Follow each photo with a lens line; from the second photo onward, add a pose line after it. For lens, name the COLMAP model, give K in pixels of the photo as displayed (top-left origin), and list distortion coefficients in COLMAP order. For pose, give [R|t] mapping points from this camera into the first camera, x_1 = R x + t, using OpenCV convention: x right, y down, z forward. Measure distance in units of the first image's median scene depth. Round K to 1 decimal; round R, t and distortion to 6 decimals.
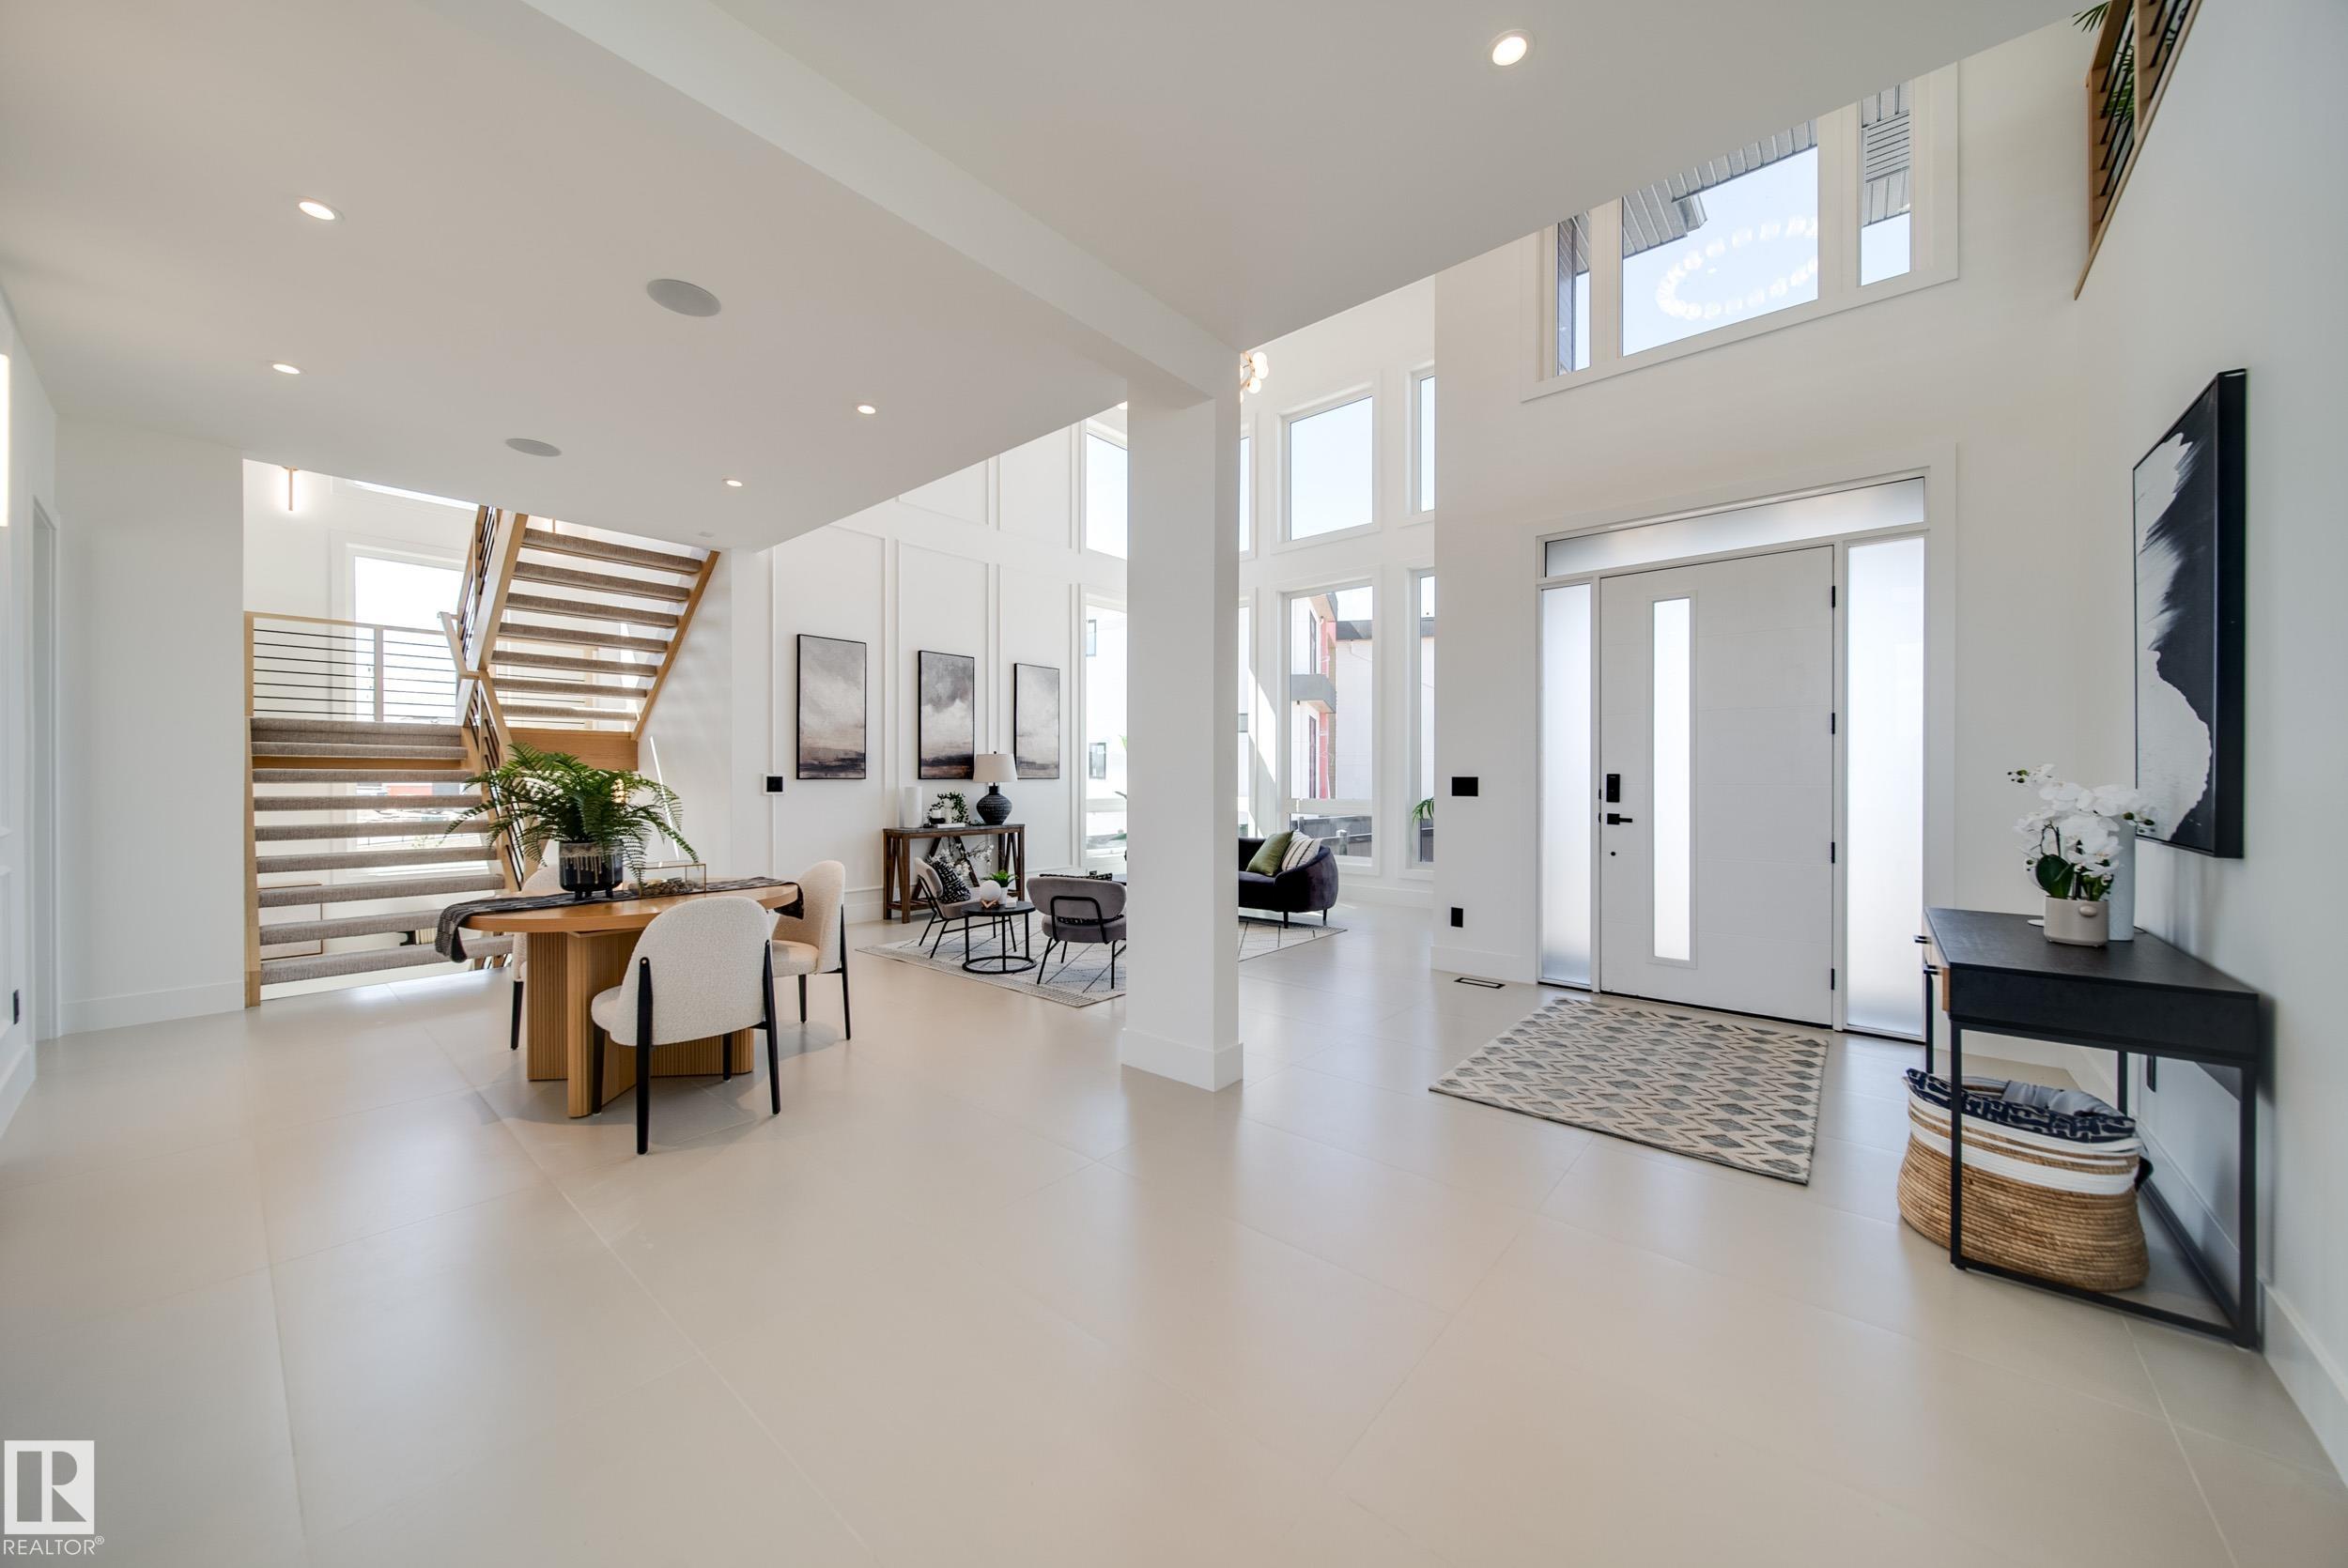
lens RADIAL K [[825.1, 0, 1184.9], [0, 825.1, 783.3], [0, 0, 1]] dist [-0.001058, -0.000062]
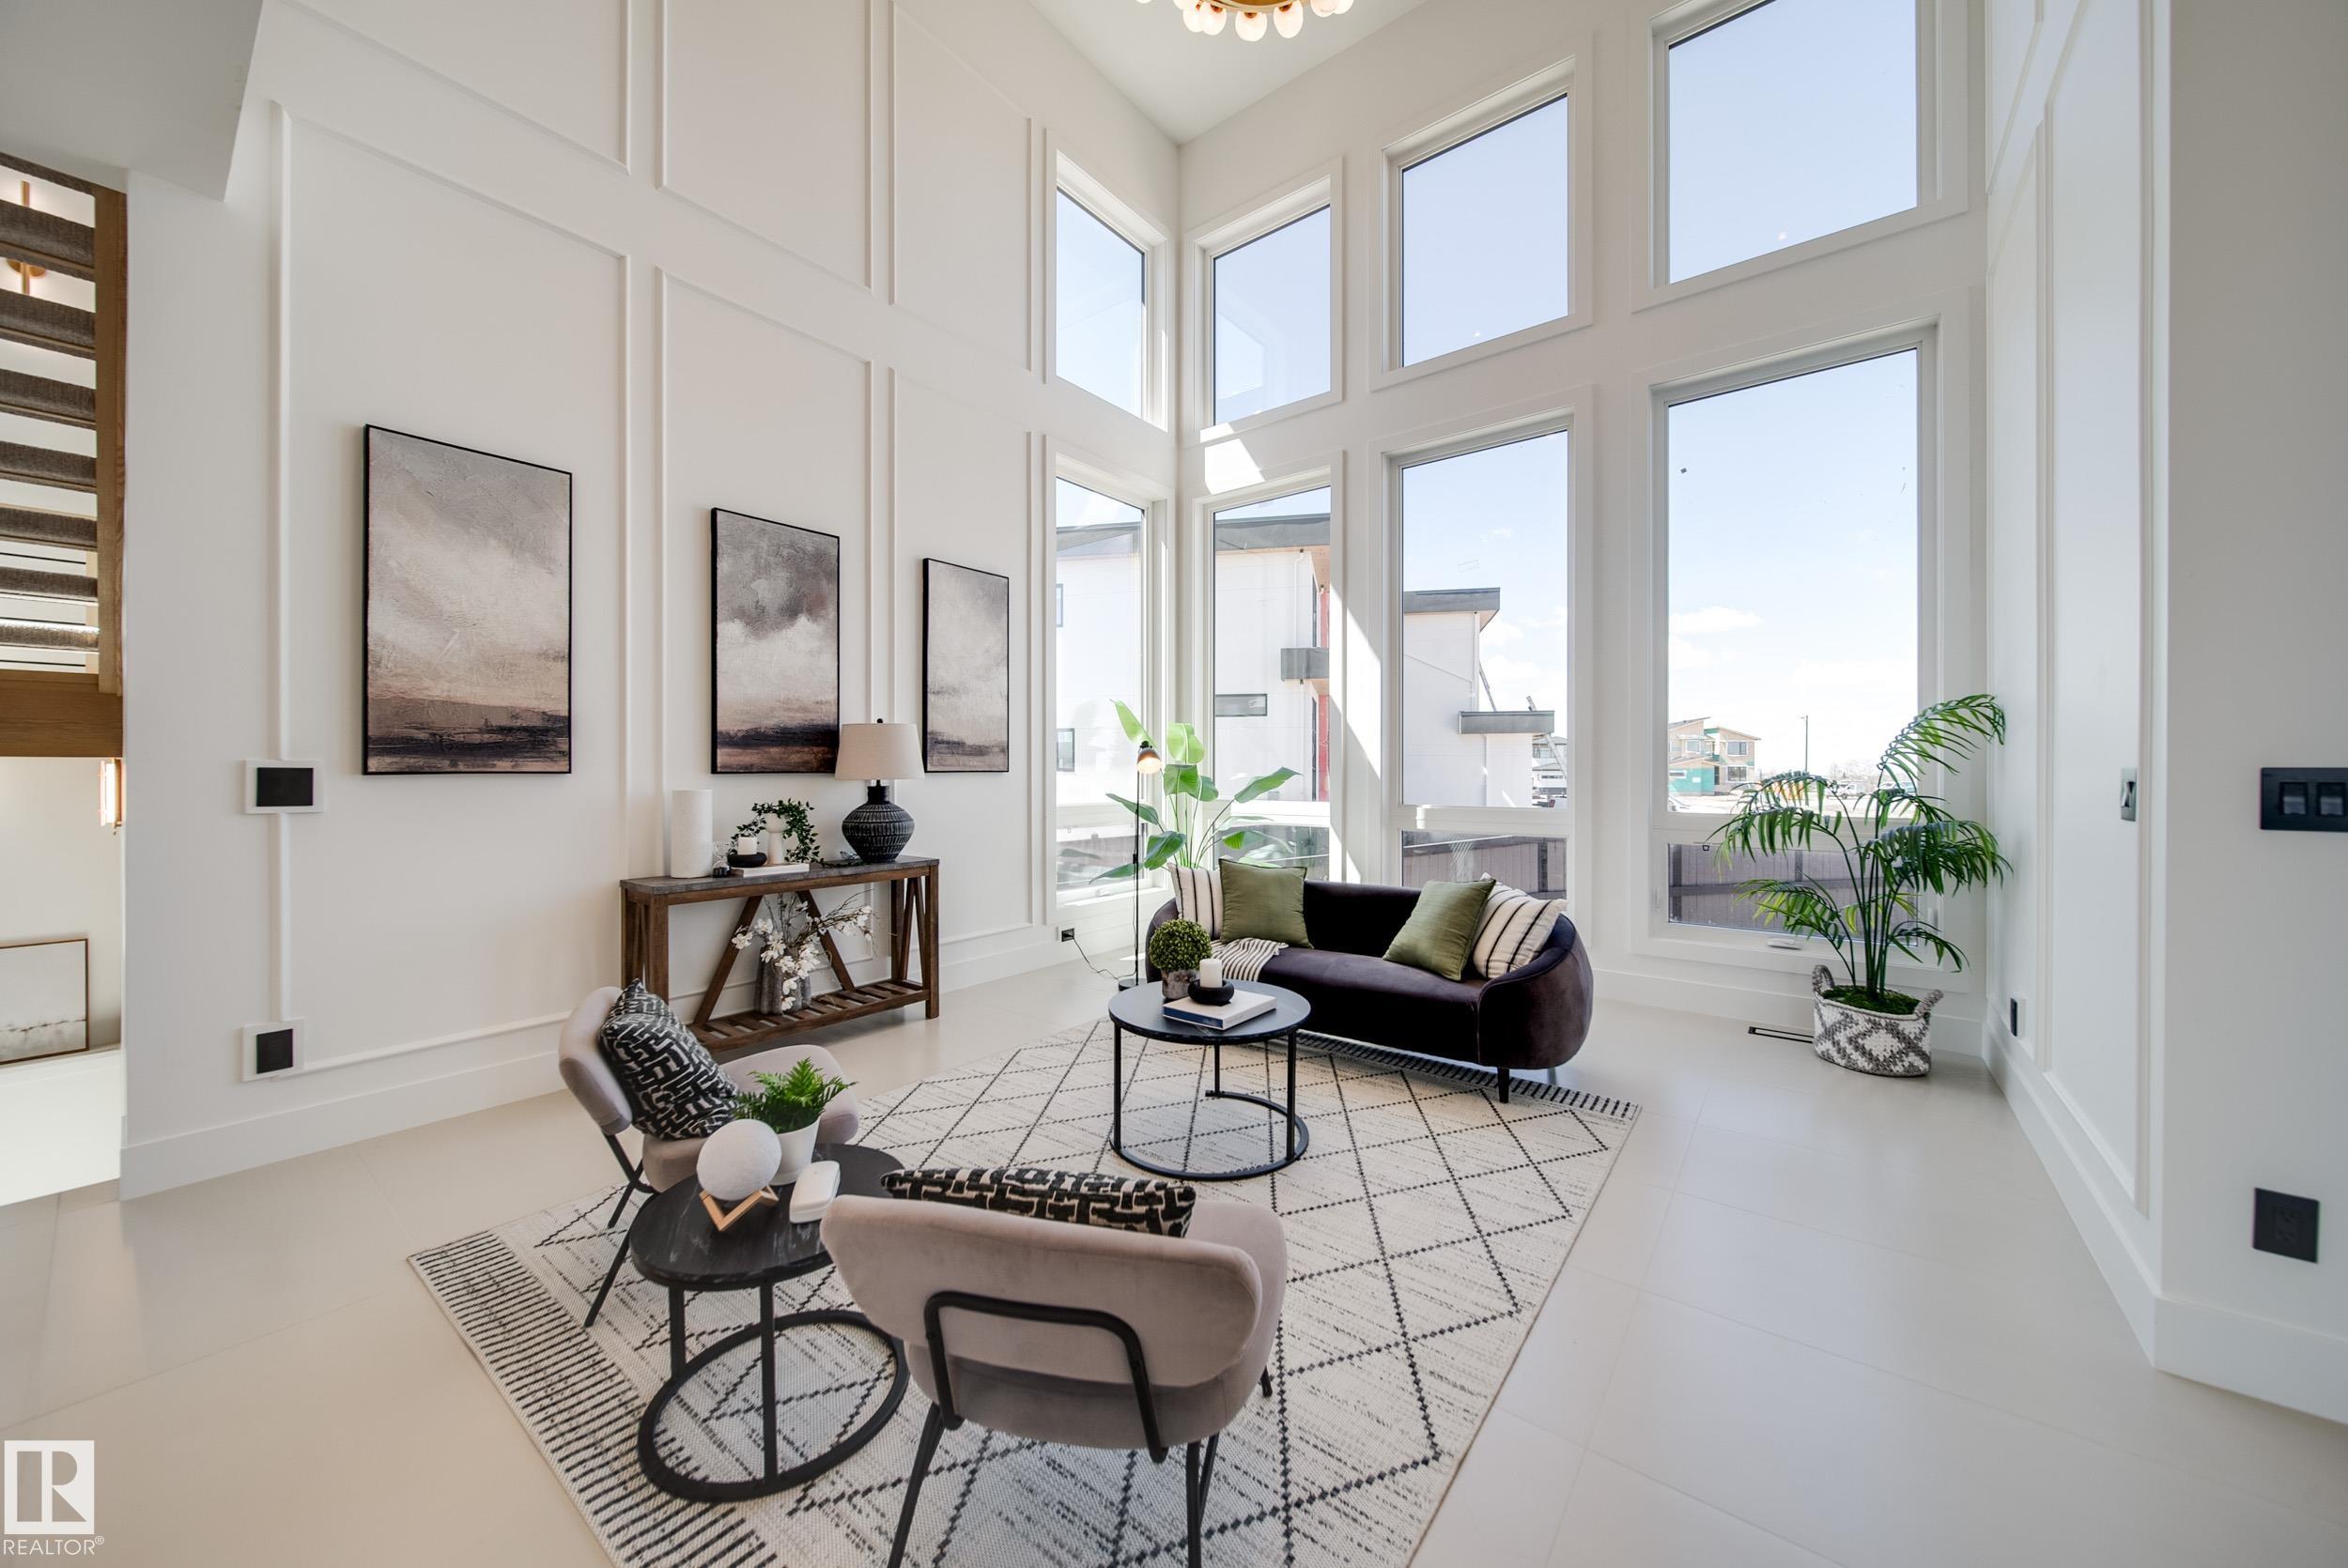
lens RADIAL K [[825.1, 0, 1161.3], [0, 825.1, 780.5], [0, 0, 1]] dist [-0.001058, -0.000062]
pose [[0.999891, -0.001973, 0.014662, -0.065730], [0.001909, 0.999989, 0.004399, -0.002497], [-0.014671, -0.004370, 0.999883, 0.506056]]
